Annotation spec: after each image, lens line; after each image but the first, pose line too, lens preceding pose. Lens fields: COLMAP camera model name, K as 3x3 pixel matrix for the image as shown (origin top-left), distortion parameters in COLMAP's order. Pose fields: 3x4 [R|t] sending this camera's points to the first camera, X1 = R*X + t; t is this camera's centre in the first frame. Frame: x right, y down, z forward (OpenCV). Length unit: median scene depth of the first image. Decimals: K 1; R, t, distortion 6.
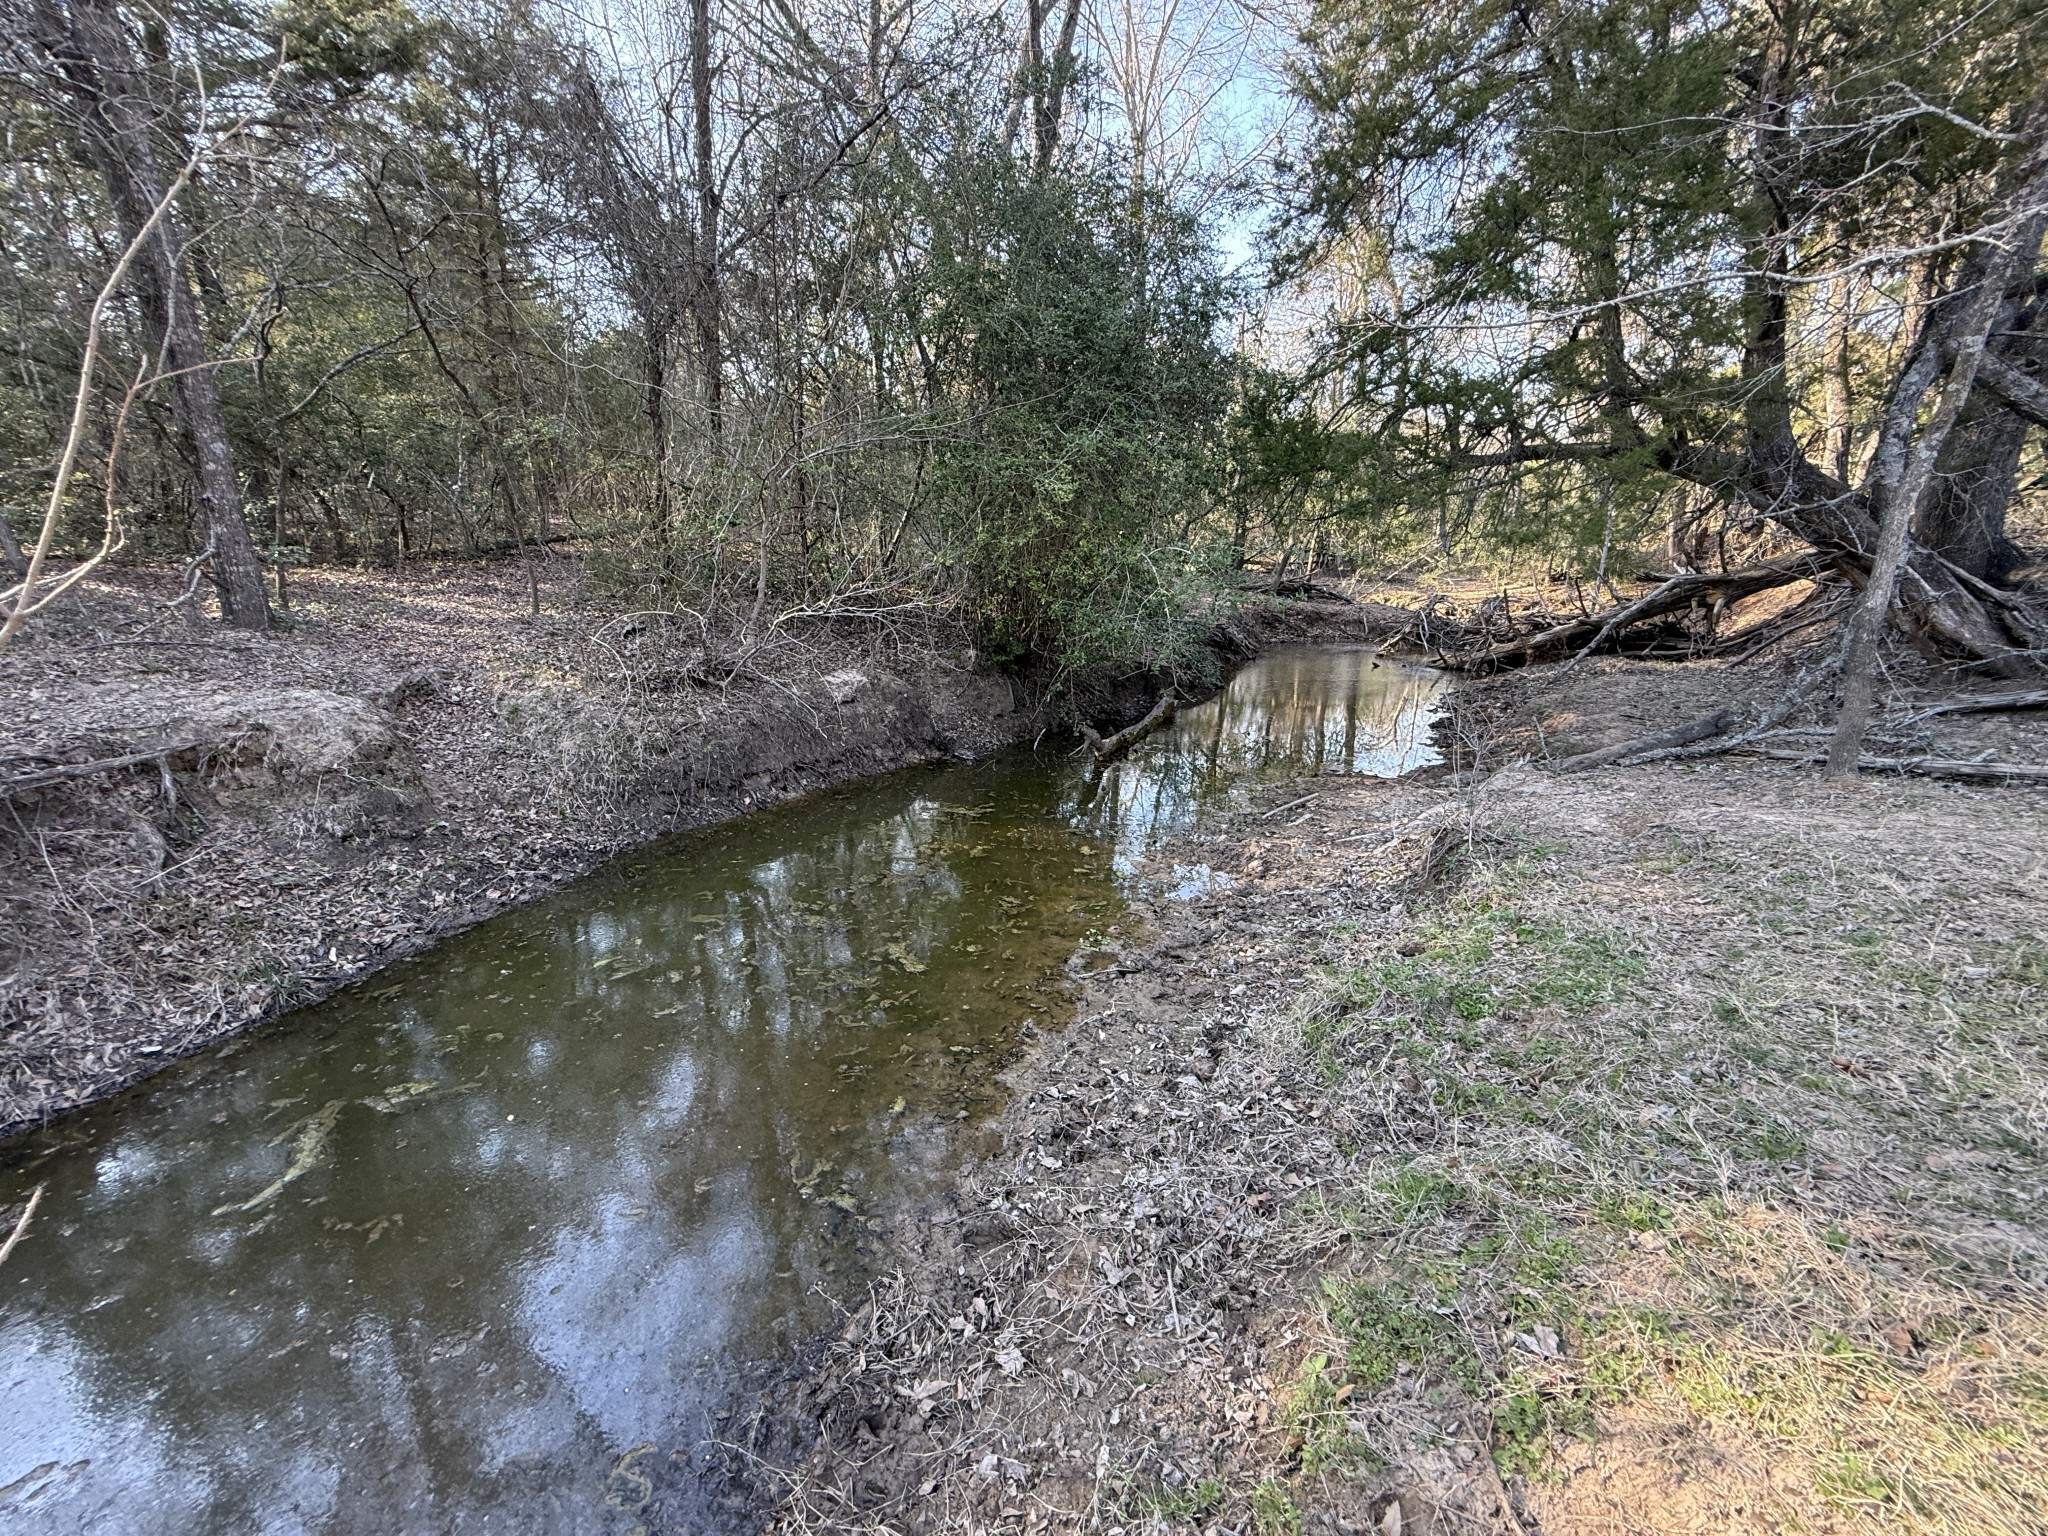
lens RADIAL K [[813.6, 0, 1020.2], [0, 813.6, 772.3], [0, 0, 1]] dist [-0.002454, -0.000426]
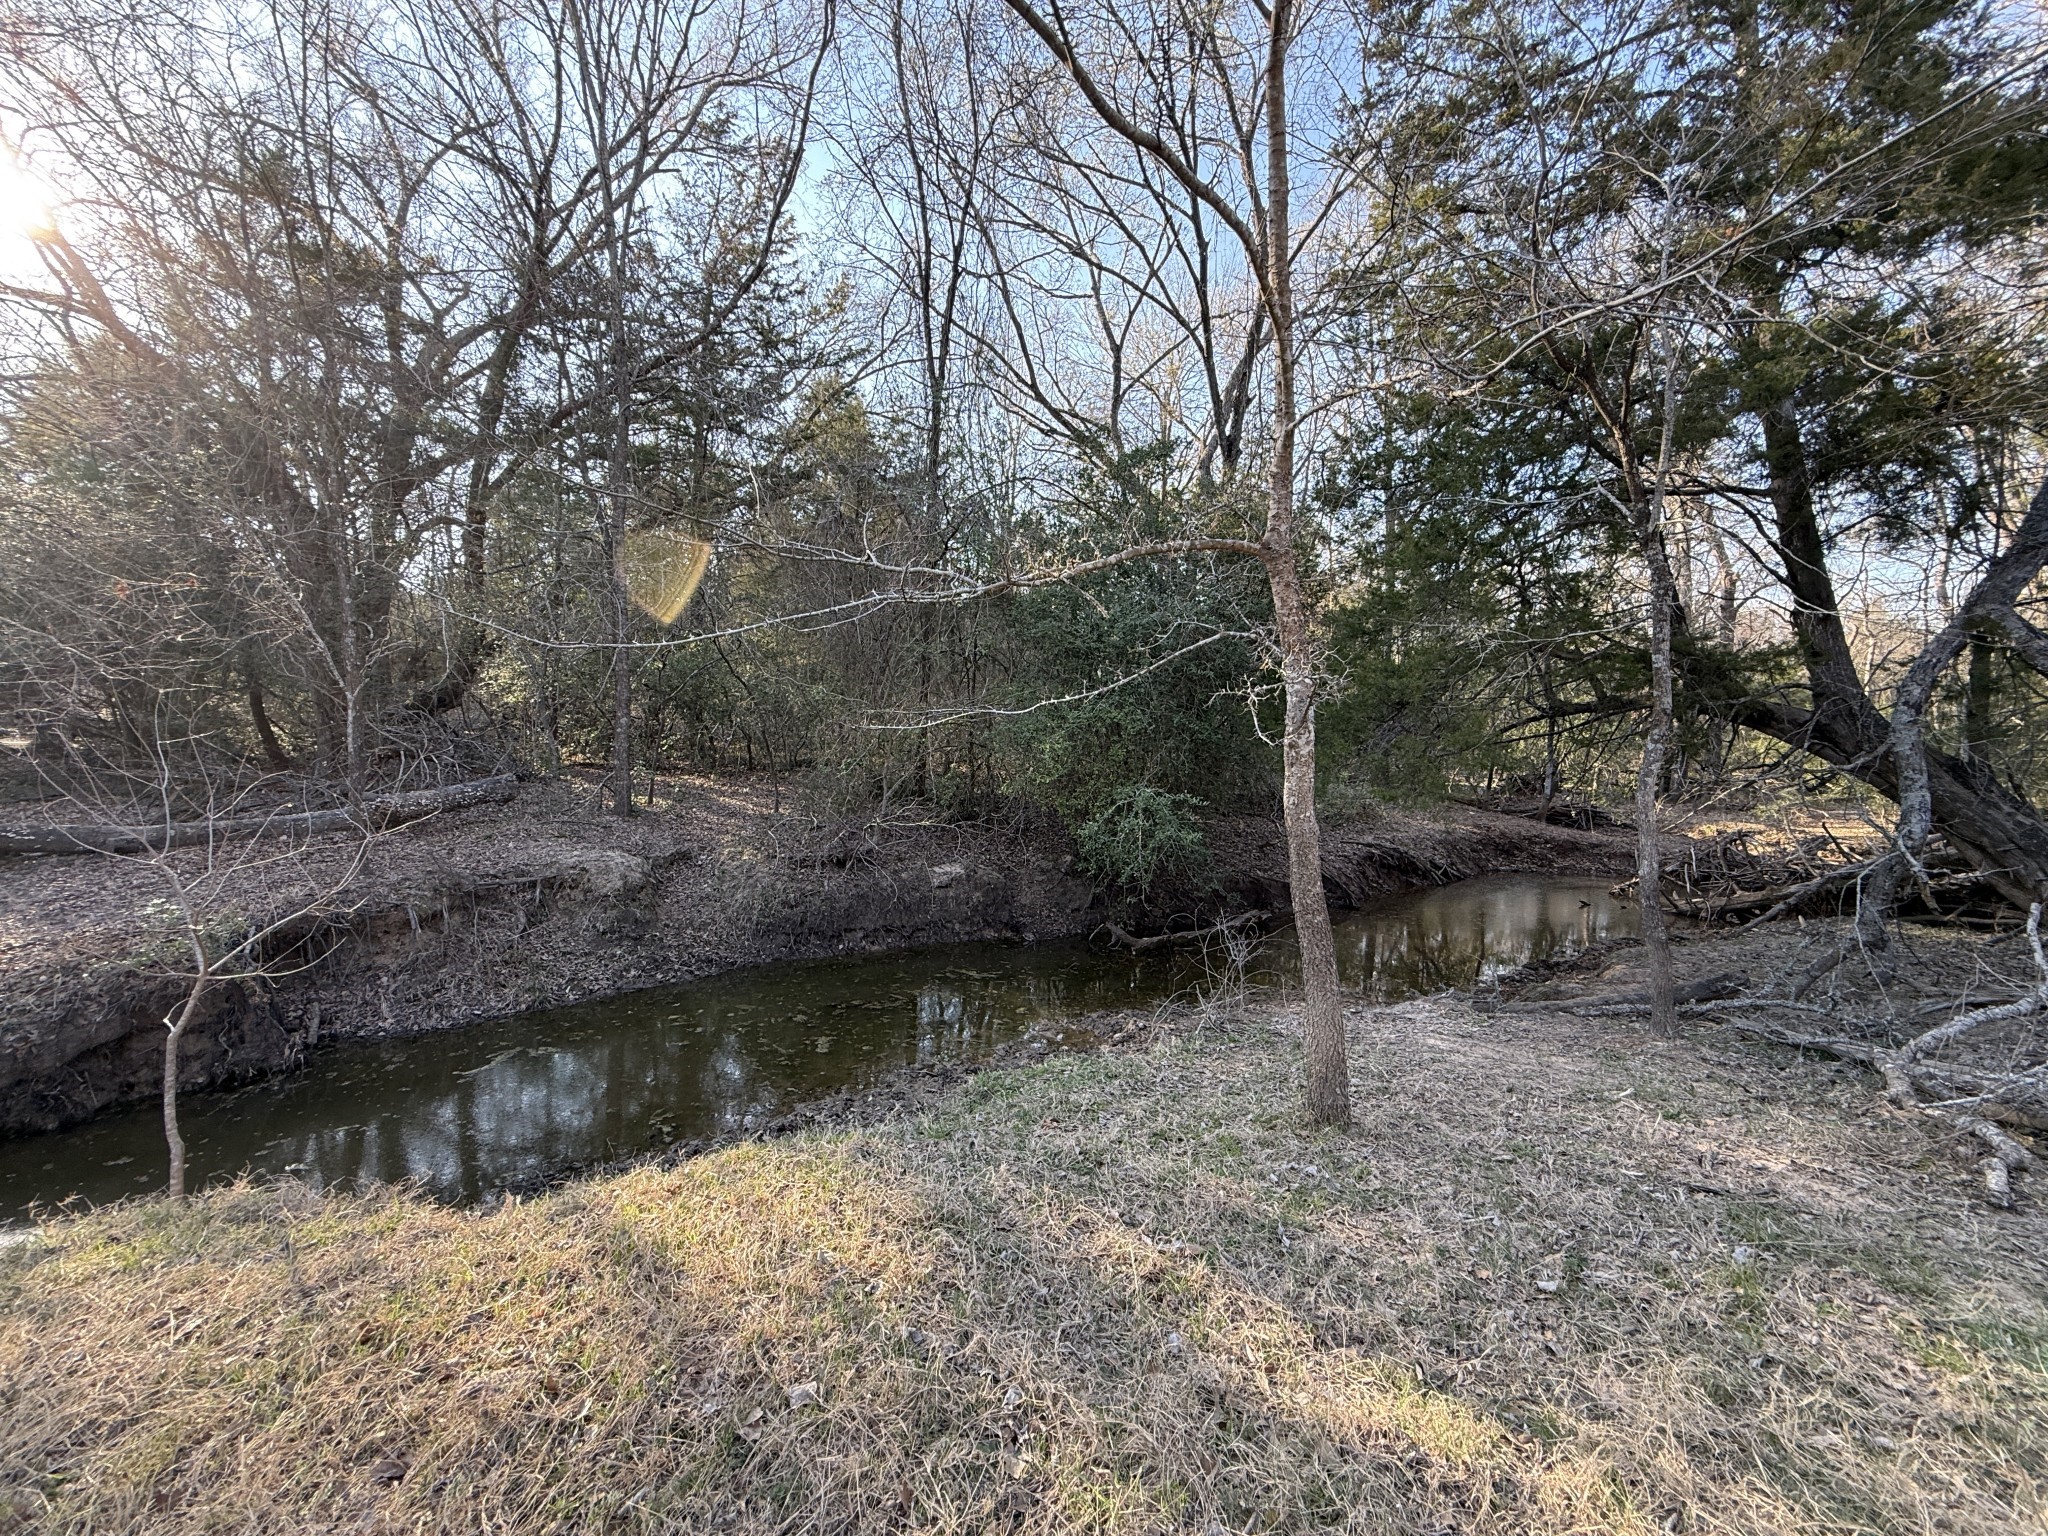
lens RADIAL K [[813.6, 0, 1020.2], [0, 813.6, 772.3], [0, 0, 1]] dist [-0.002454, -0.000426]
pose [[0.909868, 0.029240, -0.413867, 0.552713], [-0.126502, 0.969568, -0.209608, -0.003627], [0.395143, 0.243071, 0.885877, -0.247116]]
